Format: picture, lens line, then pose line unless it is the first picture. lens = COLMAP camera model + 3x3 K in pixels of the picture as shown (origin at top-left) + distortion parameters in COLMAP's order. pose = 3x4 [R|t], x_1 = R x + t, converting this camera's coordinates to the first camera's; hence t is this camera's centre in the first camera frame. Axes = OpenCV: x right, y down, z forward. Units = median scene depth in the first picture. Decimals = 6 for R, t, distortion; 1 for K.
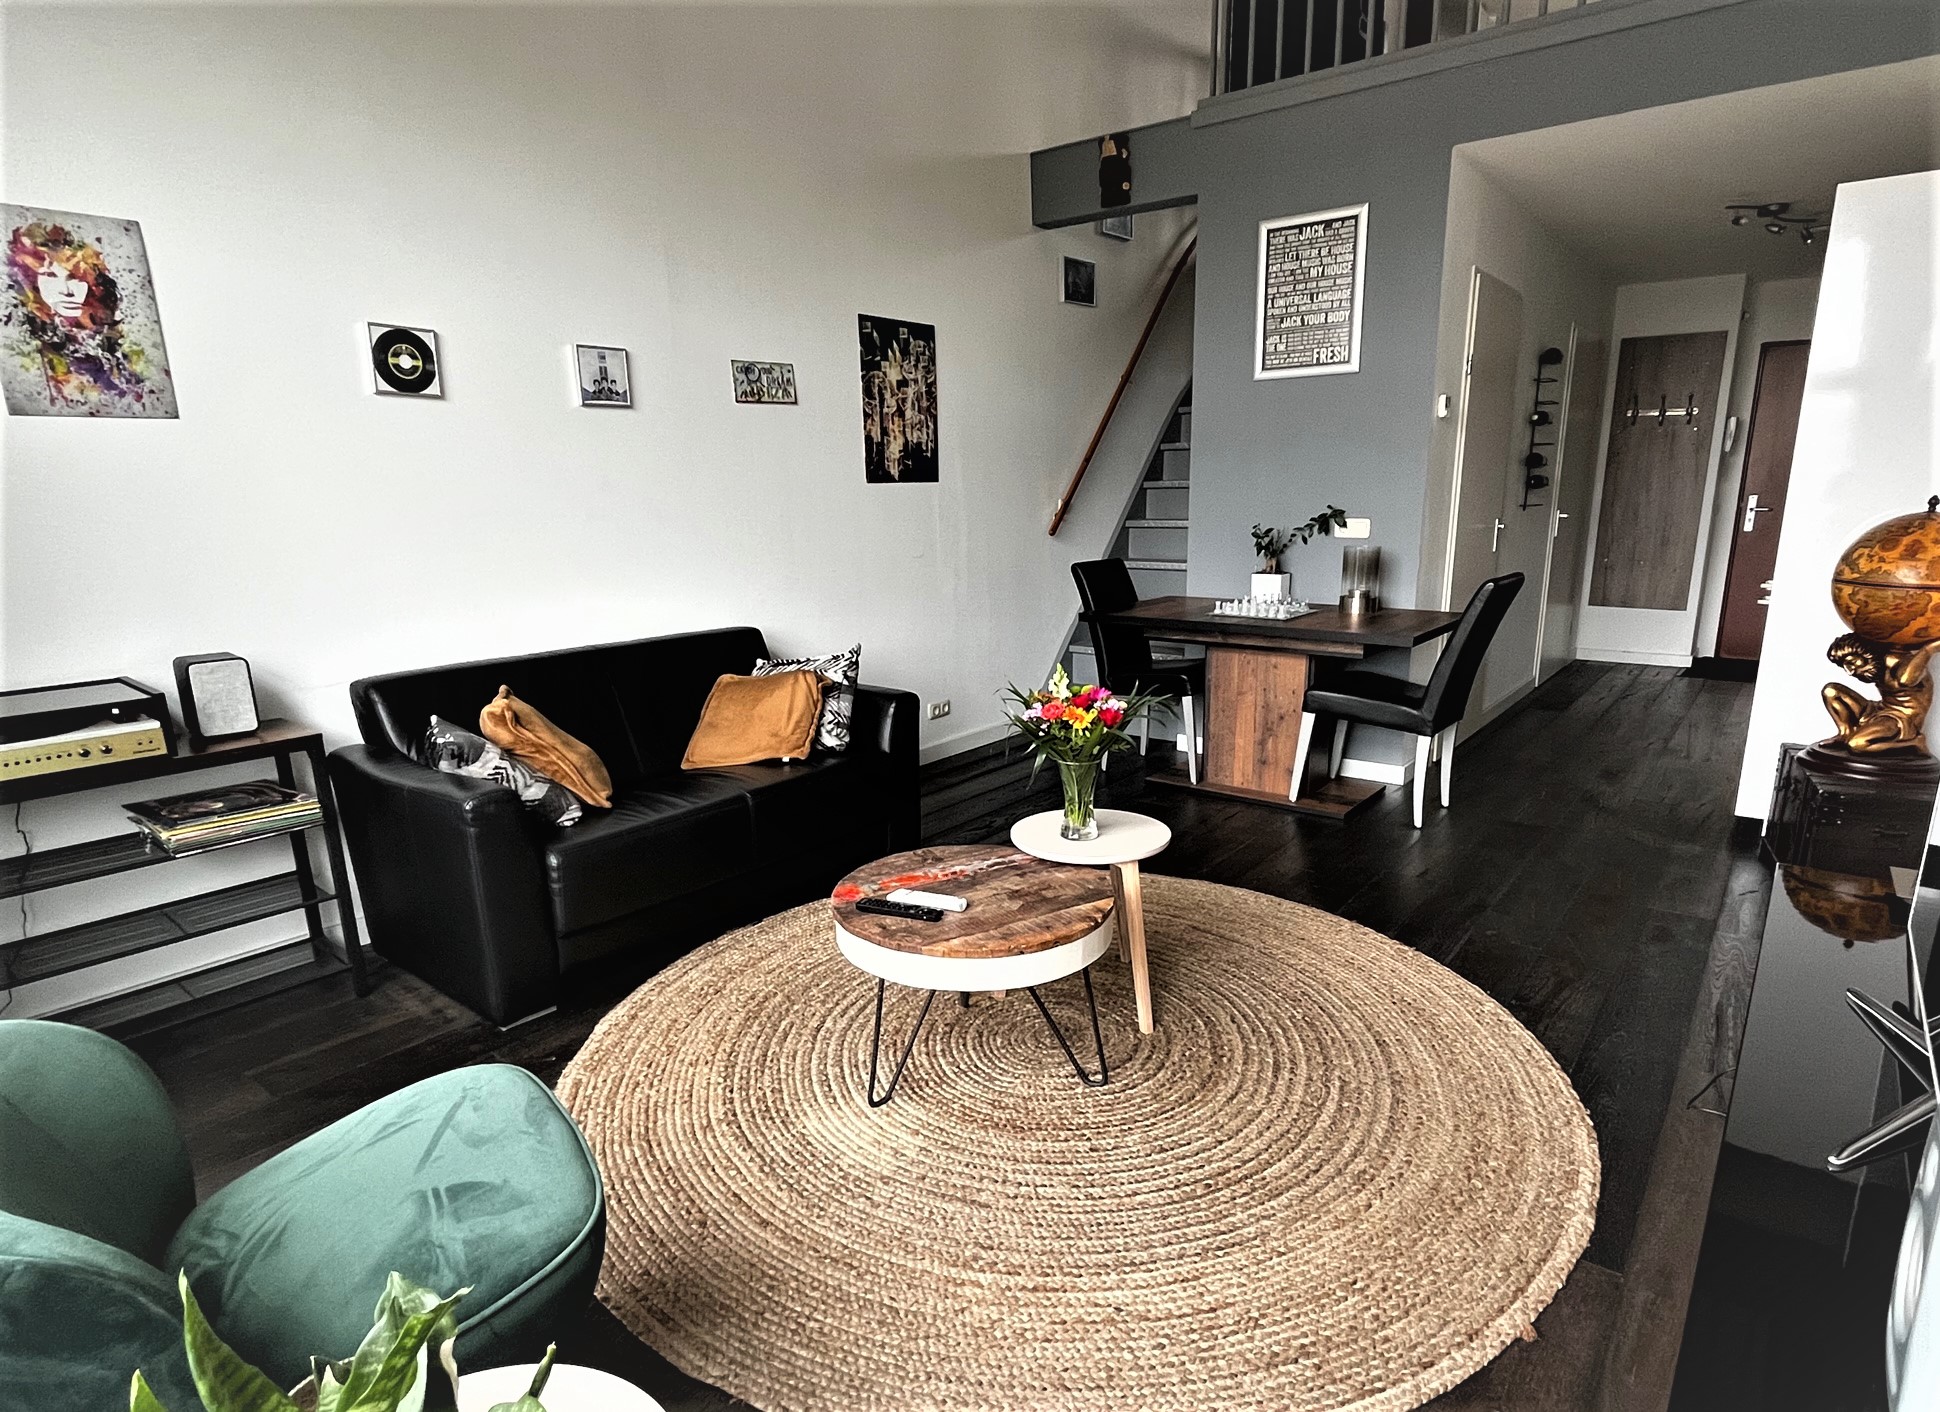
lens RADIAL K [[1054.2, 0, 975.1], [0, 1054.2, 748.6], [0, 0, 1]] dist [-0.003051, -0.001139]
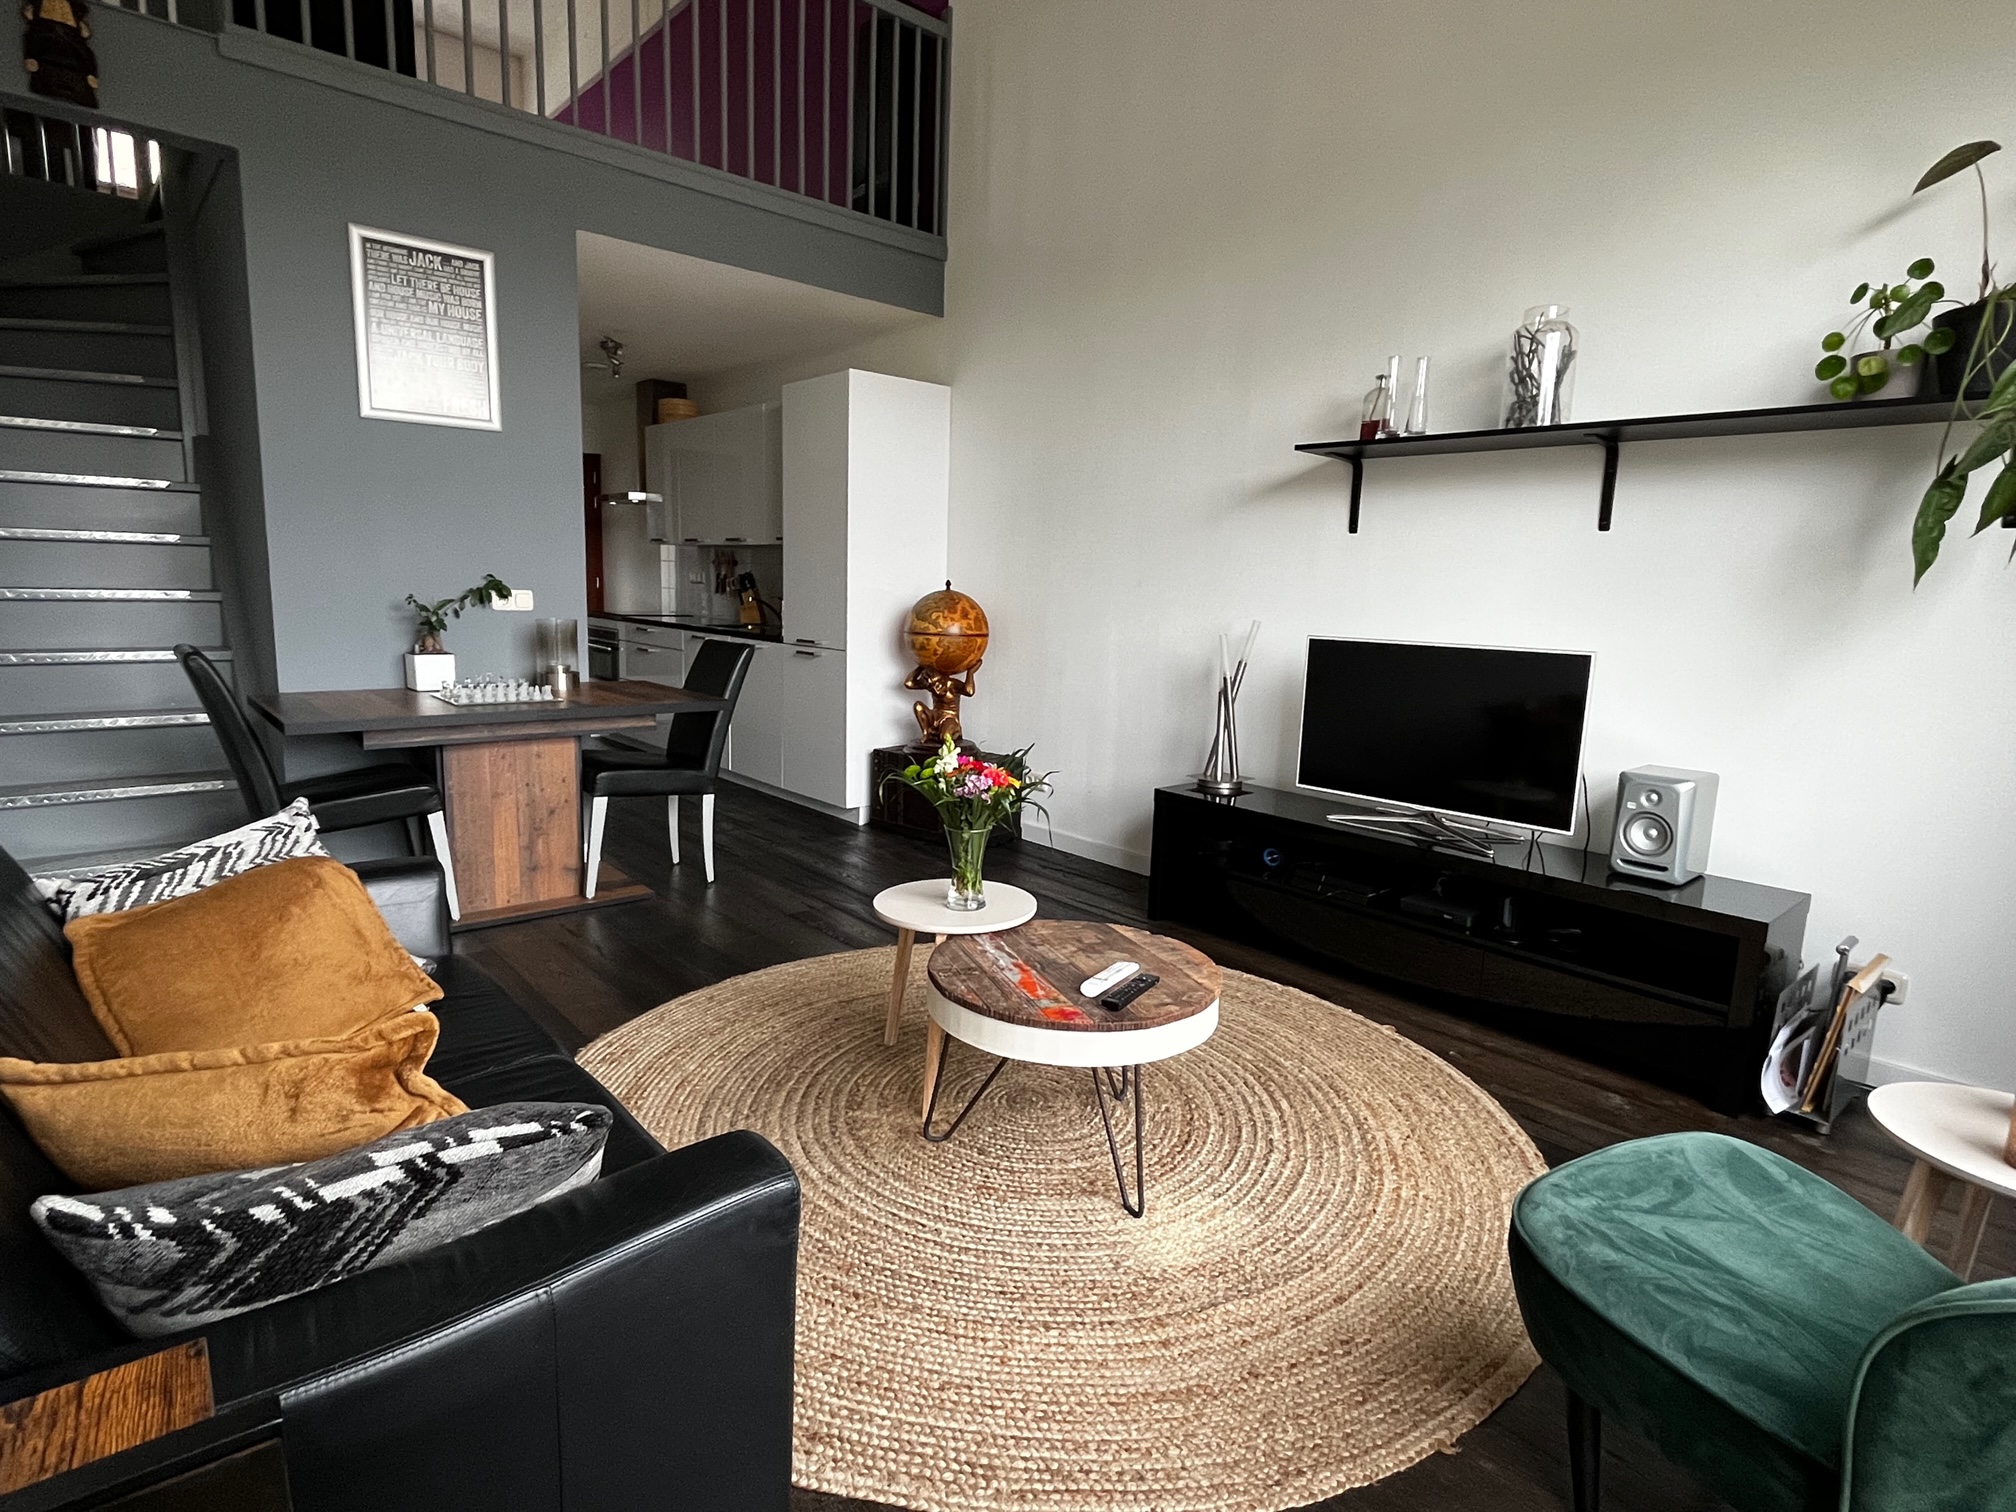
lens RADIAL K [[1068.6, 0, 1008.0], [0, 1068.6, 756.0], [0, 0, 1]] dist [-0.026890, 0.000263]
pose [[0.169837, -0.132480, 0.976527, -0.498372], [0.204355, 0.974118, 0.096612, -0.081968], [-0.964051, 0.183150, 0.192514, 0.451727]]
